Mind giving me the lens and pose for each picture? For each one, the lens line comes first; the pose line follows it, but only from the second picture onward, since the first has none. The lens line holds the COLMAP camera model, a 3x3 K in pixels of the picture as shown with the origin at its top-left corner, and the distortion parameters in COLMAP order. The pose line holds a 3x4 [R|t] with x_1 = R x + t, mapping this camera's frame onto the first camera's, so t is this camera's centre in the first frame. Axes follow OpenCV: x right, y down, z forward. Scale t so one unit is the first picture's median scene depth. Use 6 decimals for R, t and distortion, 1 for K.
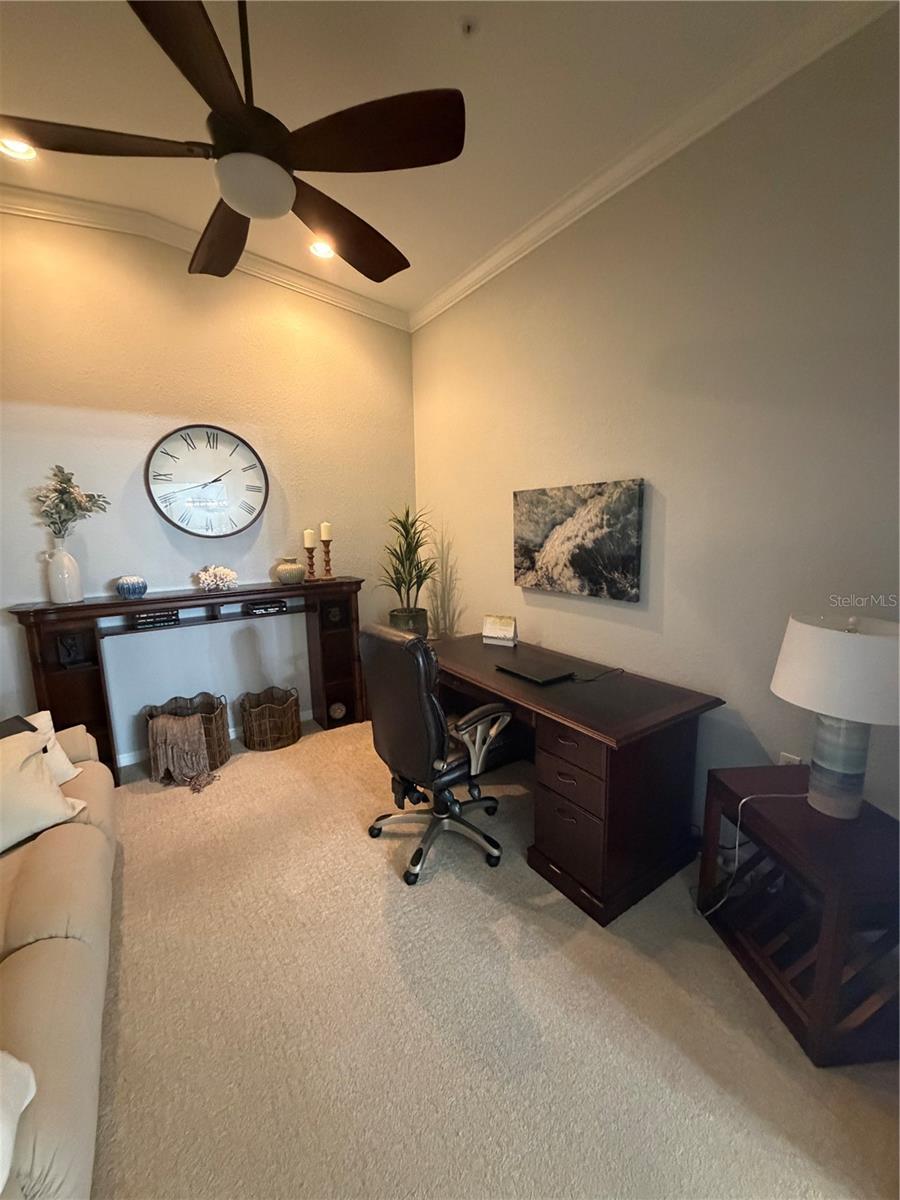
lens RADIAL K [[481.6, 0, 451.0], [0, 481.6, 599.1], [0, 0, 1]] dist [-0.000415, 0.000186]
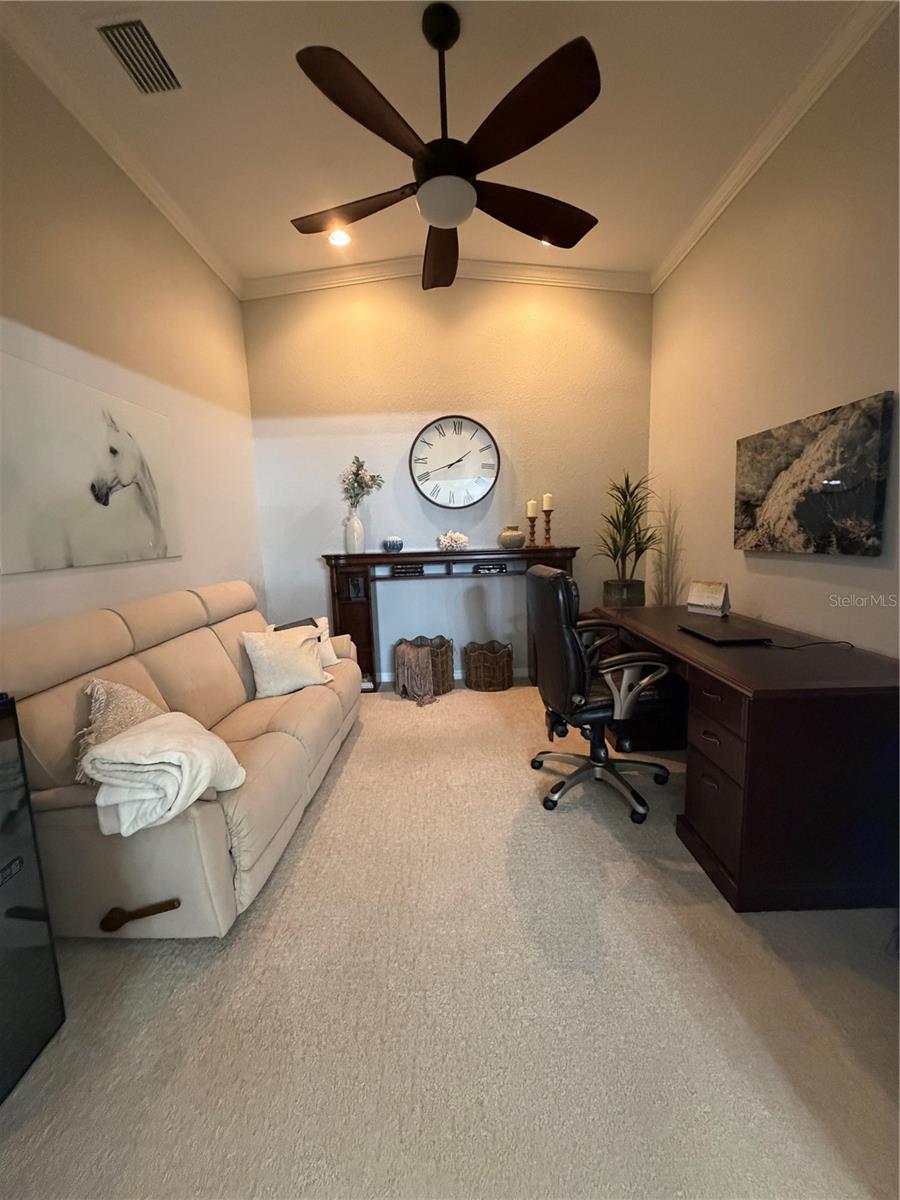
lens RADIAL K [[481.6, 0, 449.4], [0, 481.6, 601.4], [0, 0, 1]] dist [-0.000415, 0.000186]
pose [[0.827029, 0.071456, -0.557599, 0.228316], [-0.073448, 0.997121, 0.018843, 0.100751], [0.557340, 0.025371, 0.829896, -0.011781]]
